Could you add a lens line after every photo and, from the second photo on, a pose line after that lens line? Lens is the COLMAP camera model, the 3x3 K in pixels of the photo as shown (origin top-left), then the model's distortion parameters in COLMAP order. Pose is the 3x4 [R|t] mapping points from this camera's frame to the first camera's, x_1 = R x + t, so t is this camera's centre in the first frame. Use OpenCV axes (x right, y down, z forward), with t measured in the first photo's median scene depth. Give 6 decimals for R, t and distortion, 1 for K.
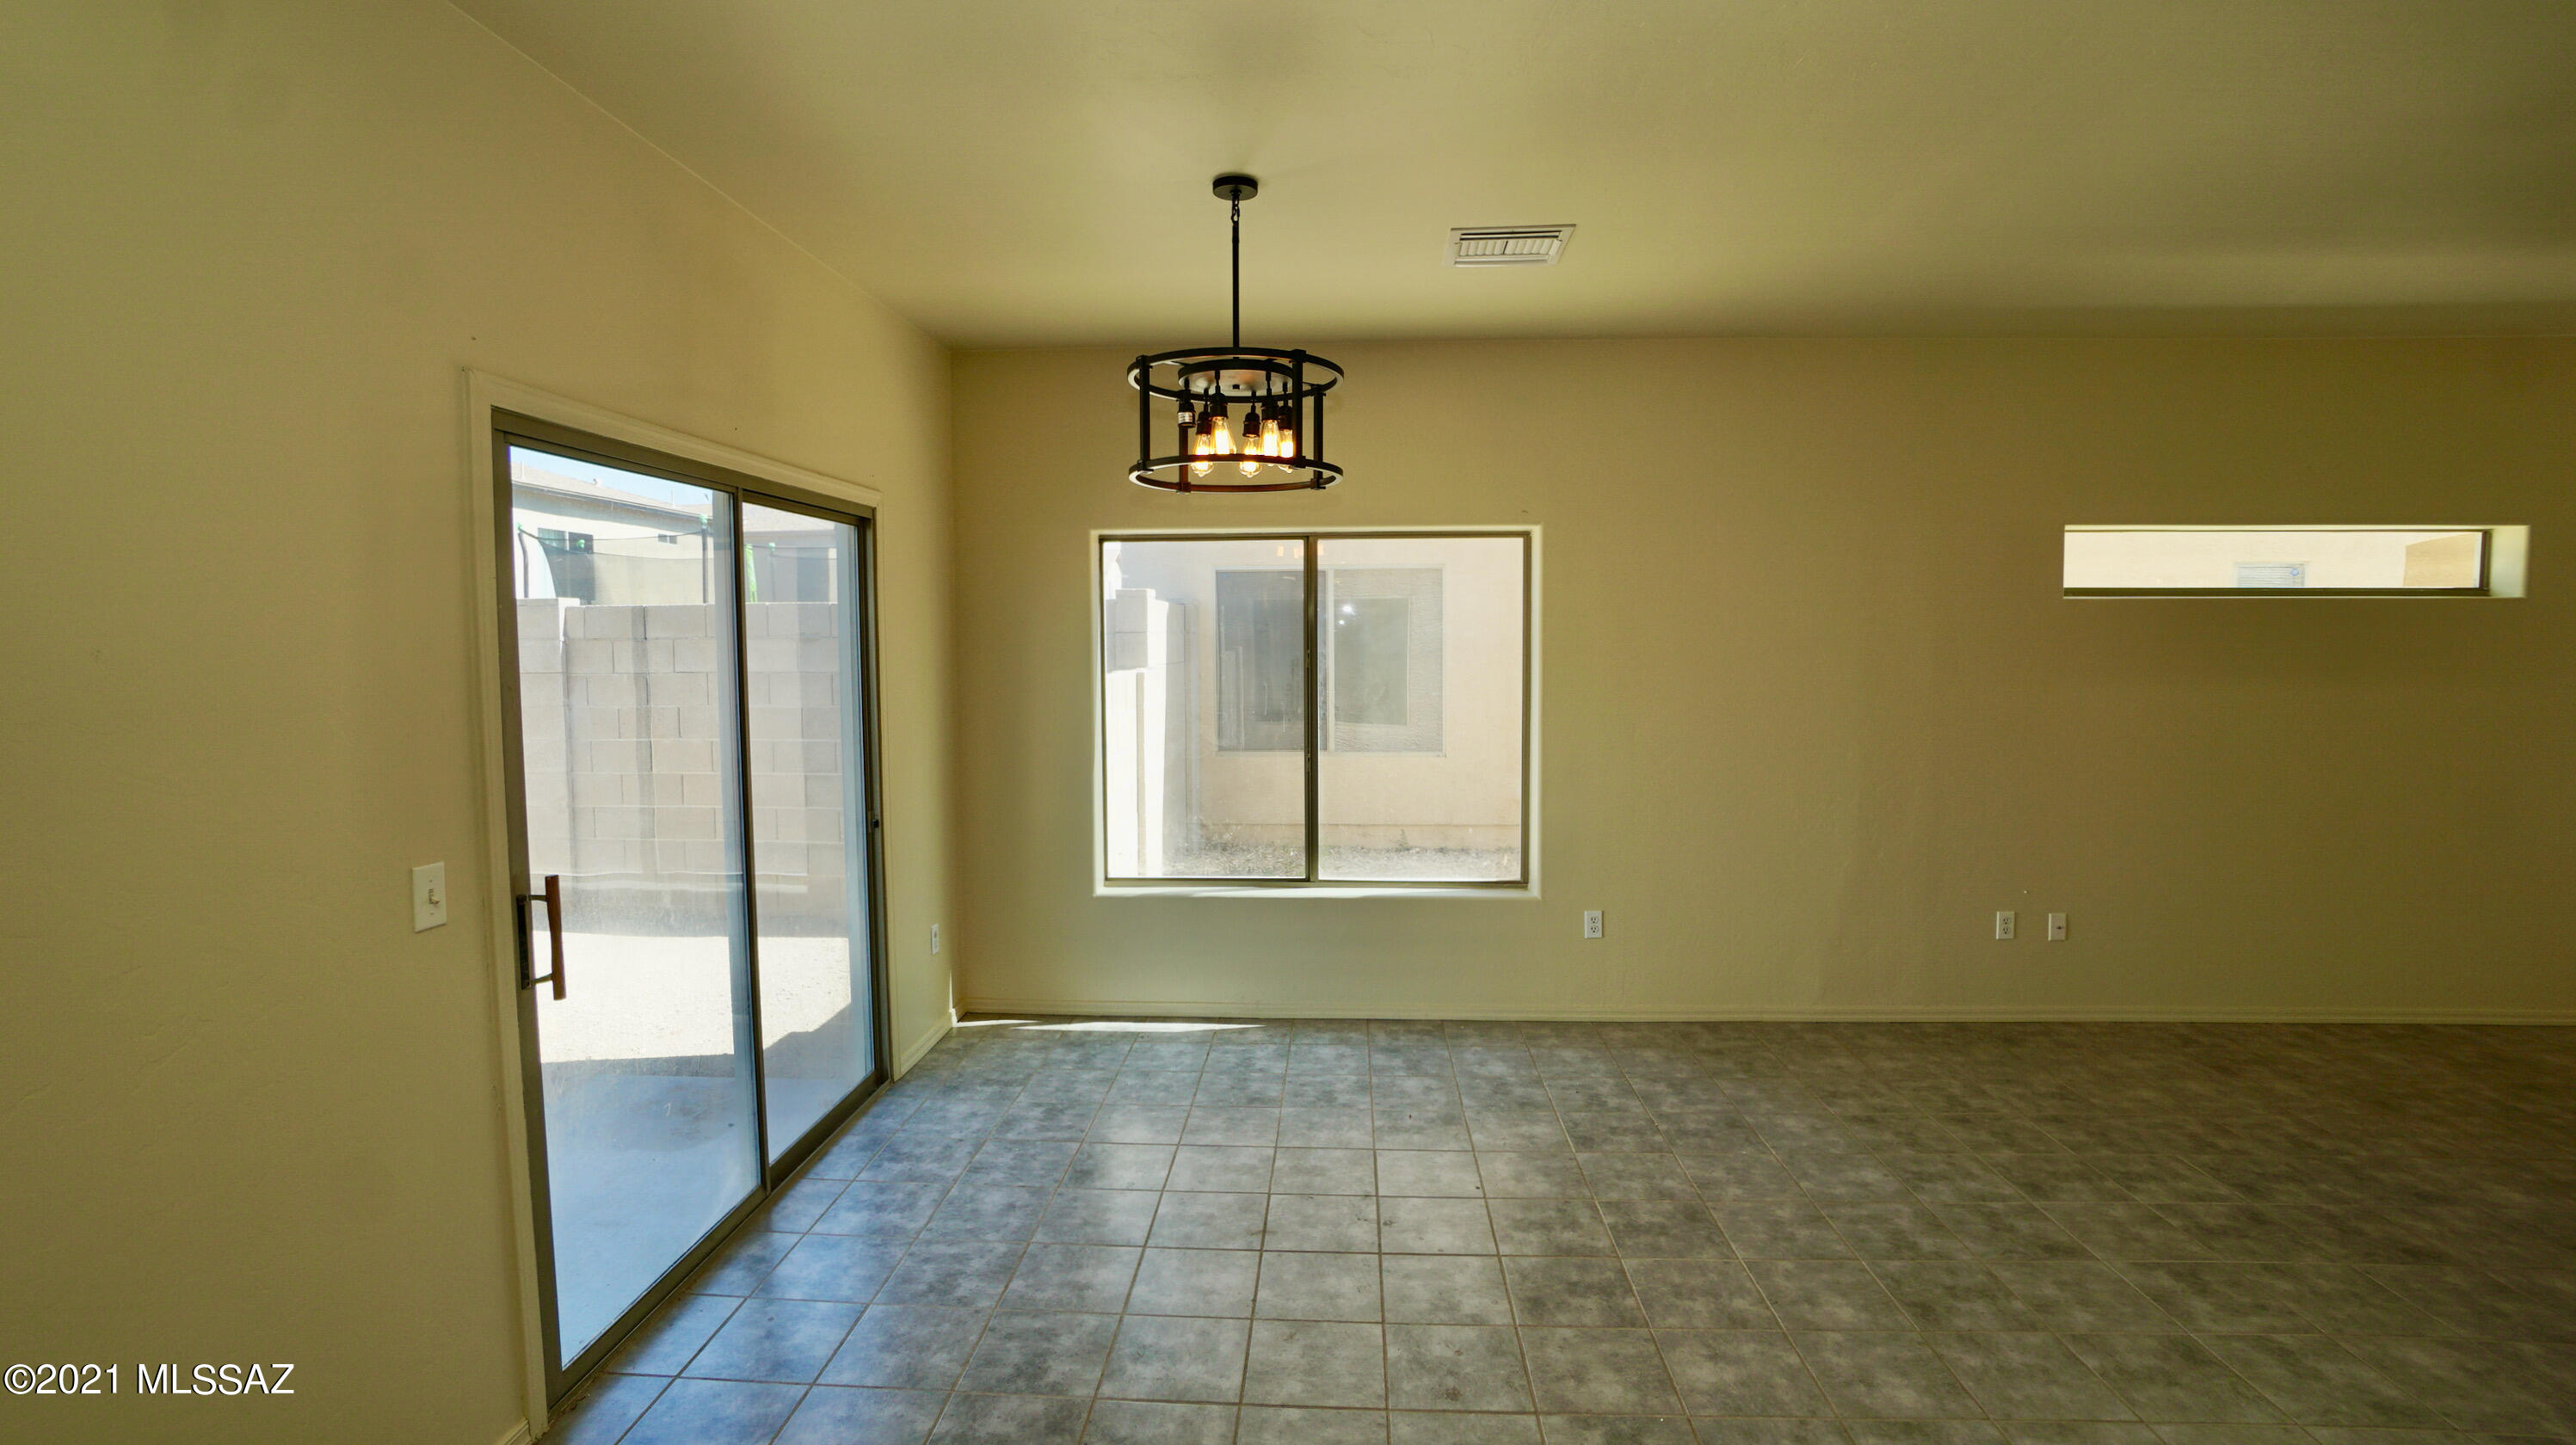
lens RADIAL K [[1182.9, 0, 1326.4], [0, 1182.9, 724.4], [0, 0, 1]] dist [-0.032115, 0.000915]
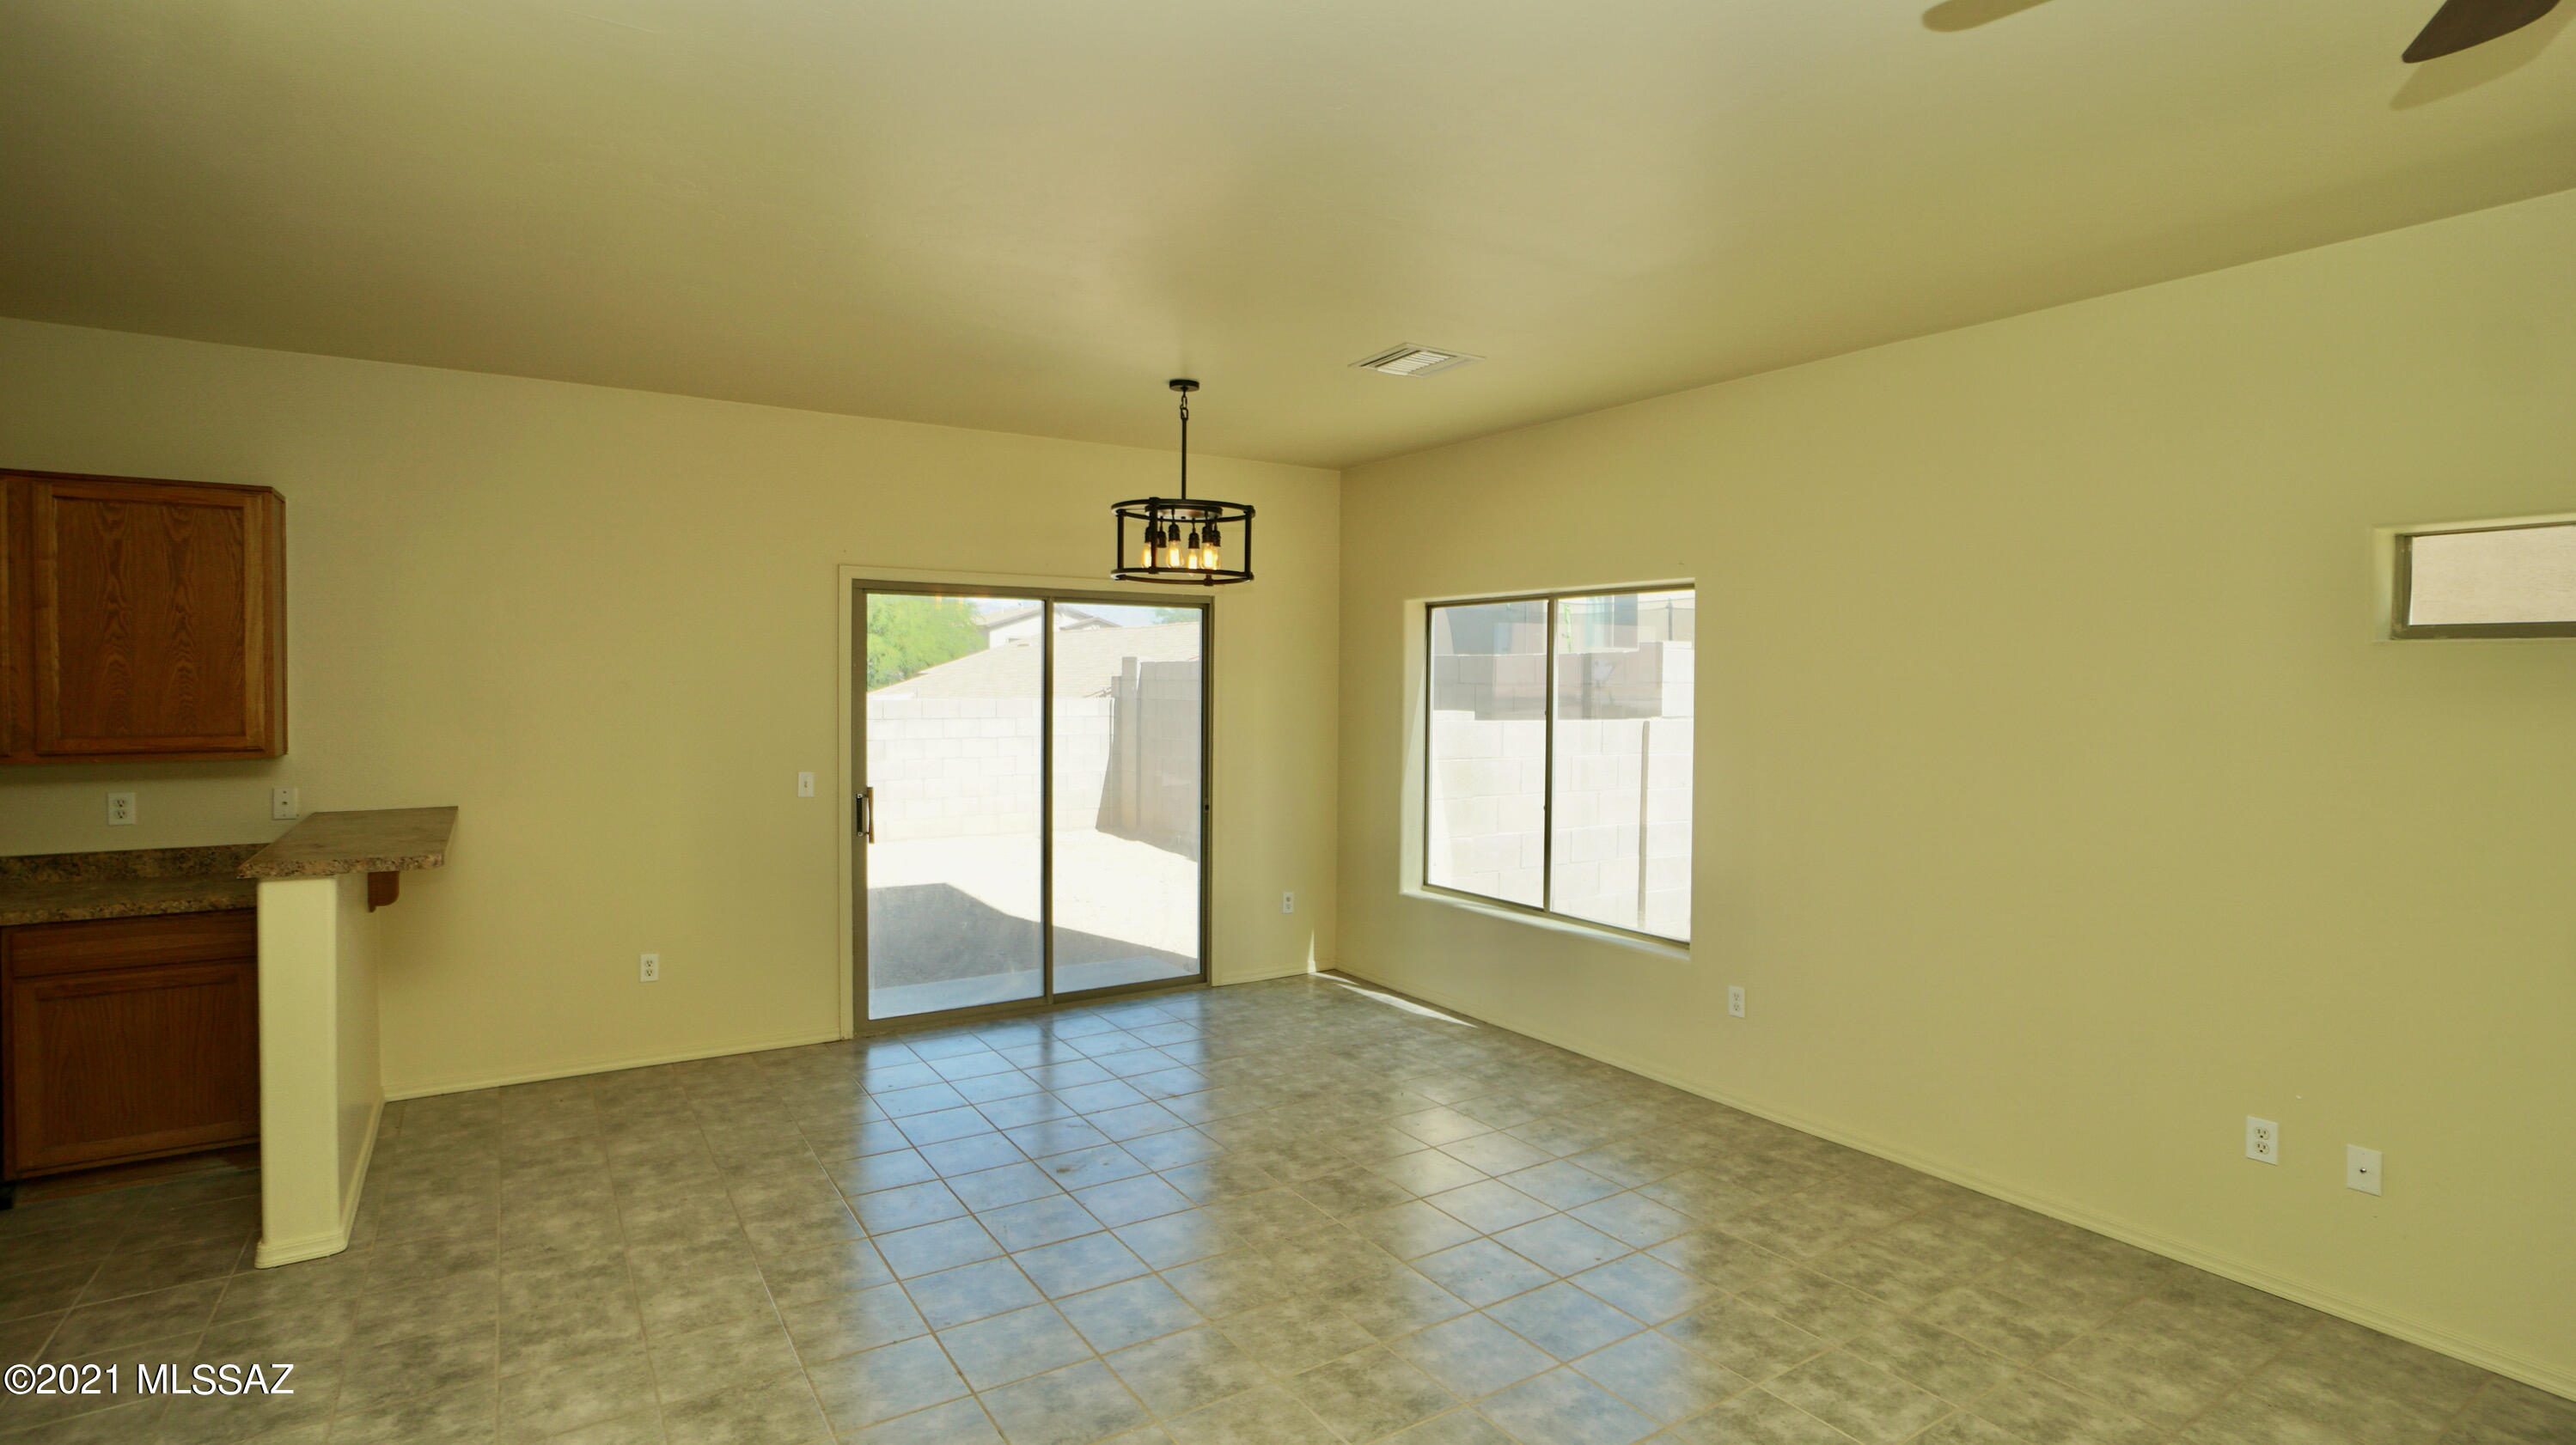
lens RADIAL K [[1303.4, 0, 1288.0], [0, 1303.4, 722.5], [0, 0, 1]] dist [0.001474, 0.000506]
pose [[0.556454, 0.033653, -0.830197, 0.942471], [-0.072823, 0.997310, -0.008384, -0.014737], [0.827681, 0.065123, 0.557407, 0.138935]]
